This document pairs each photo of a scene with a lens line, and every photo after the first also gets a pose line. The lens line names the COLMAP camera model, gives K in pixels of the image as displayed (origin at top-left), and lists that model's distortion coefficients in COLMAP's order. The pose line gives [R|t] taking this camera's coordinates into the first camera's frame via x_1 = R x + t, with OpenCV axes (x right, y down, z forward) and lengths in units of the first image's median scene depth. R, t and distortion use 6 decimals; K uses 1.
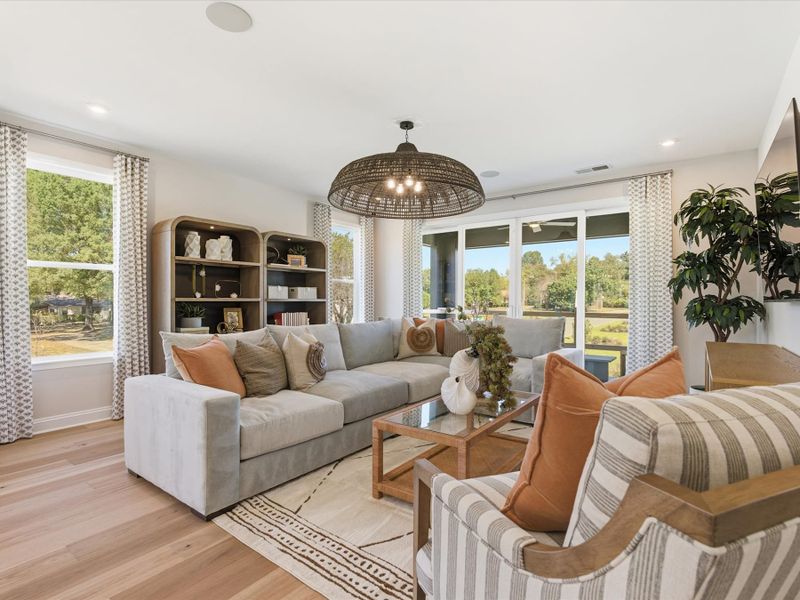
lens RADIAL K [[404.5, 0, 401.3], [0, 404.5, 302.4], [0, 0, 1]] dist [-0.009186, 0.001165]
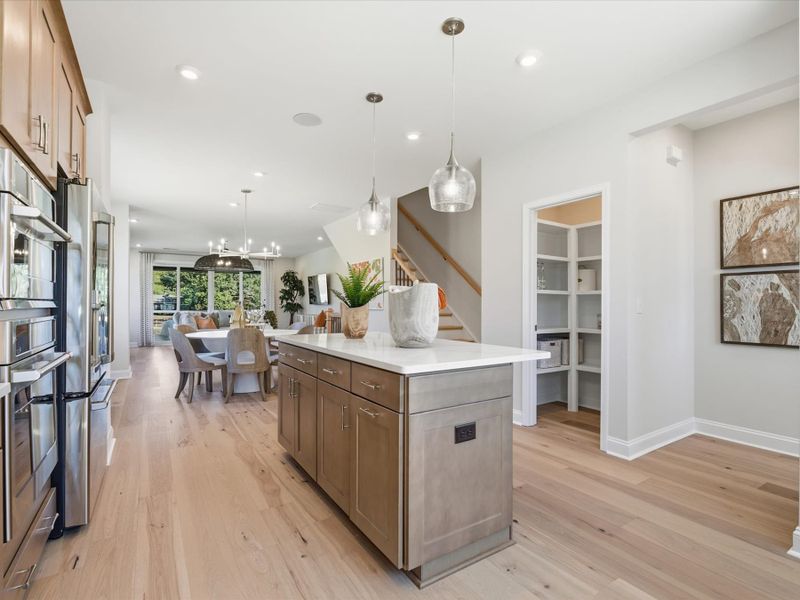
lens RADIAL K [[396.1, 0, 402.7], [0, 396.1, 303.1], [0, 0, 1]] dist [-0.004211, 0.000428]
pose [[0.354661, 0.002467, 0.934992, -1.894222], [0.002110, 0.999992, -0.003438, 0.000500], [-0.934993, 0.003192, 0.354653, -1.007329]]
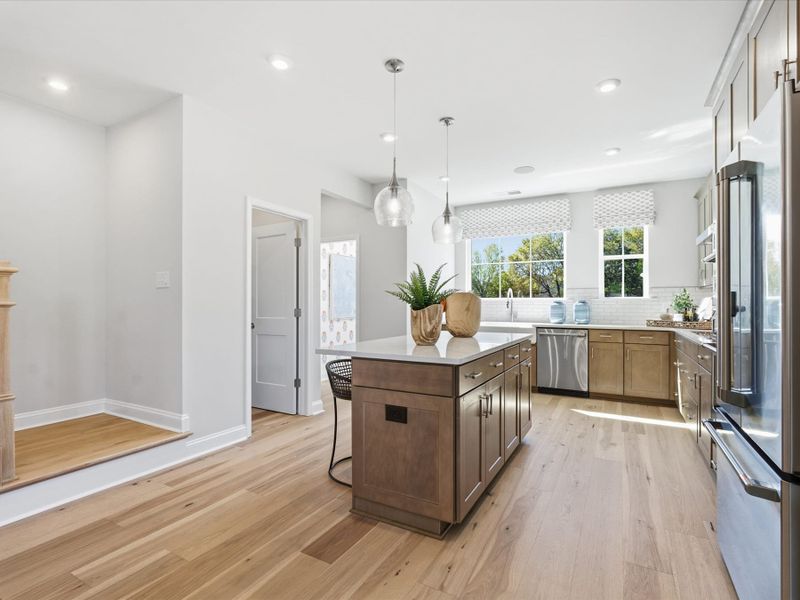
lens RADIAL K [[394.1, 0, 401.6], [0, 394.1, 302.3], [0, 0, 1]] dist [-0.011011, 0.000227]
pose [[-0.992102, -0.000240, -0.125433, -1.136296], [-0.000183, 1.000000, -0.000472, -0.007256], [0.125433, -0.000446, -0.992102, -0.044646]]
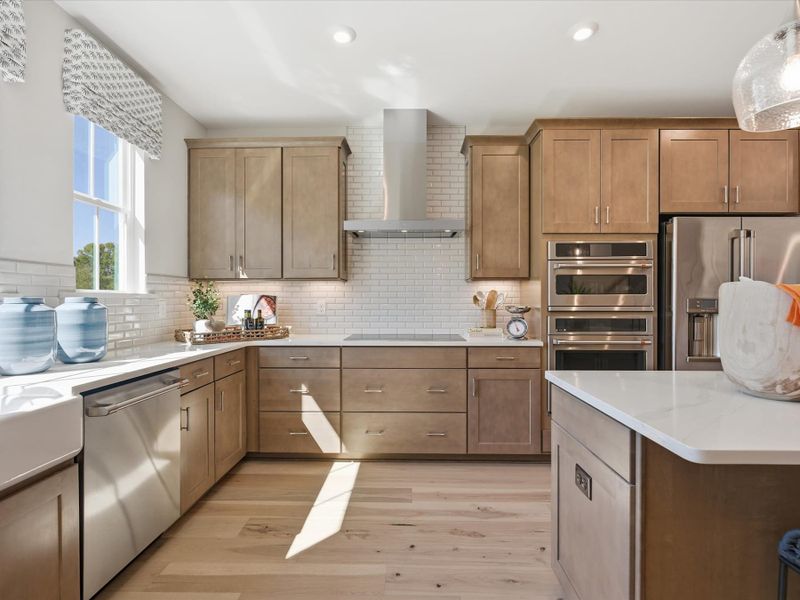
lens RADIAL K [[401.9, 0, 401.0], [0, 401.9, 299.5], [0, 0, 1]] dist [-0.011202, 0.001391]
pose [[0.578689, 0.001609, -0.815547, -1.276515], [-0.005395, 0.999984, -0.001856, -0.012252], [0.815531, 0.005474, 0.578688, -1.242089]]
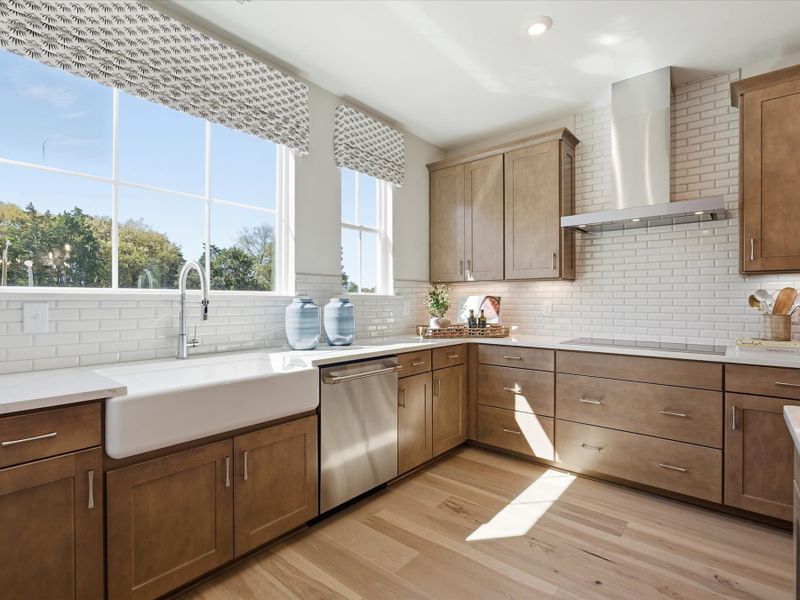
lens RADIAL K [[399.5, 0, 402.4], [0, 399.5, 298.7], [0, 0, 1]] dist [-0.006977, 0.001631]
pose [[-0.058252, 0.000242, -0.998302, -1.228855], [-0.006758, 0.999977, 0.000637, -0.014358], [0.998279, 0.006784, -0.058249, -1.132153]]
